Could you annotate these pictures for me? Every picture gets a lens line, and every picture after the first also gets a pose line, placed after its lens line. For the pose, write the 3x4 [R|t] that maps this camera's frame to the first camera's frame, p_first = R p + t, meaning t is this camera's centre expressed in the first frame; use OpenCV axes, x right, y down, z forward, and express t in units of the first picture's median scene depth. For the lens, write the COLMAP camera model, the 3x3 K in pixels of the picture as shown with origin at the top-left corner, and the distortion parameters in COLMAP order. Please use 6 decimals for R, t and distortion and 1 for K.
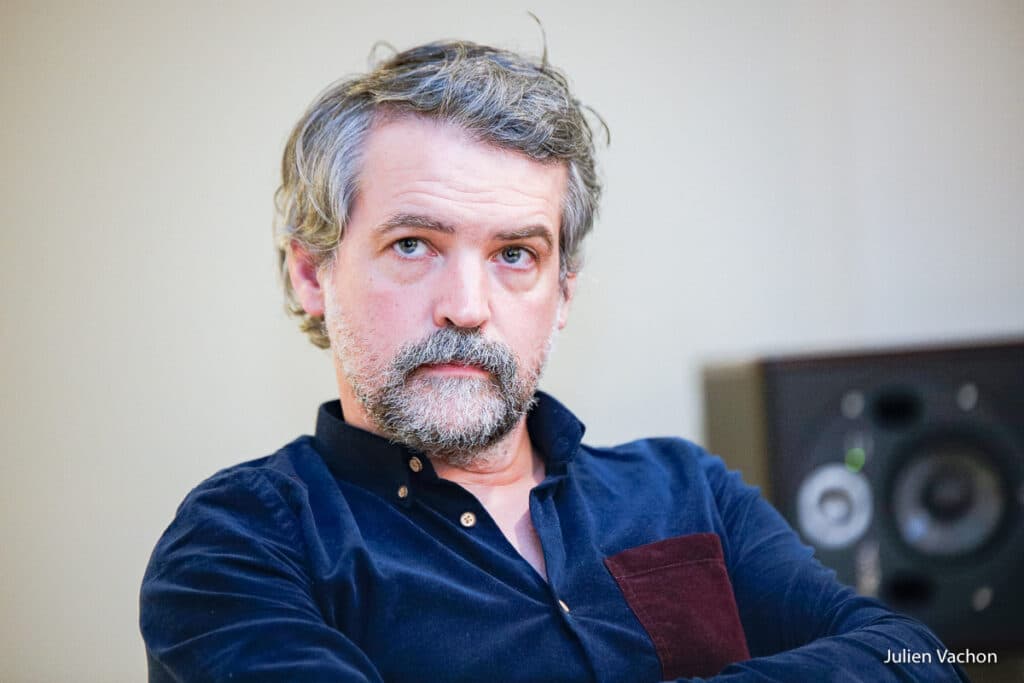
lens RADIAL K [[6053.3, 0, 512.0], [0, 6053.3, 341.5], [0, 0, 1]] dist [-0.178318, -4.211149]
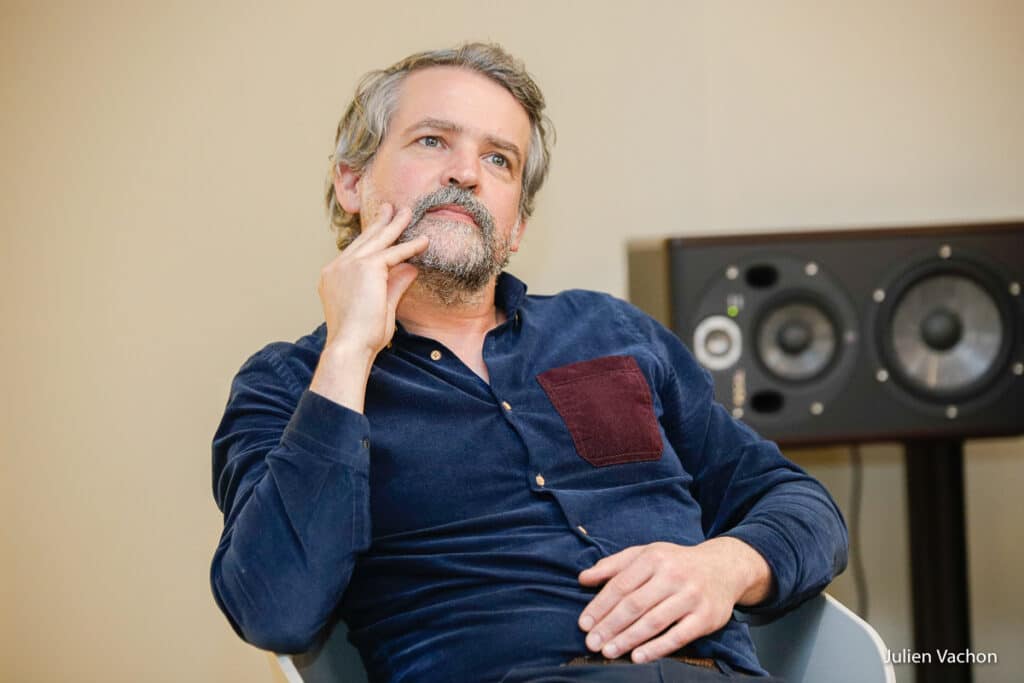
lens RADIAL K [[3536.5, 0, 512.0], [0, 3536.5, 341.5], [0, 0, 1]] dist [-4.539311, -0.113847]
pose [[0.999574, 0.025928, 0.013418, -0.006642], [-0.026269, 0.999318, 0.025945, 0.006766], [-0.012736, -0.026287, 0.999573, 0.175471]]
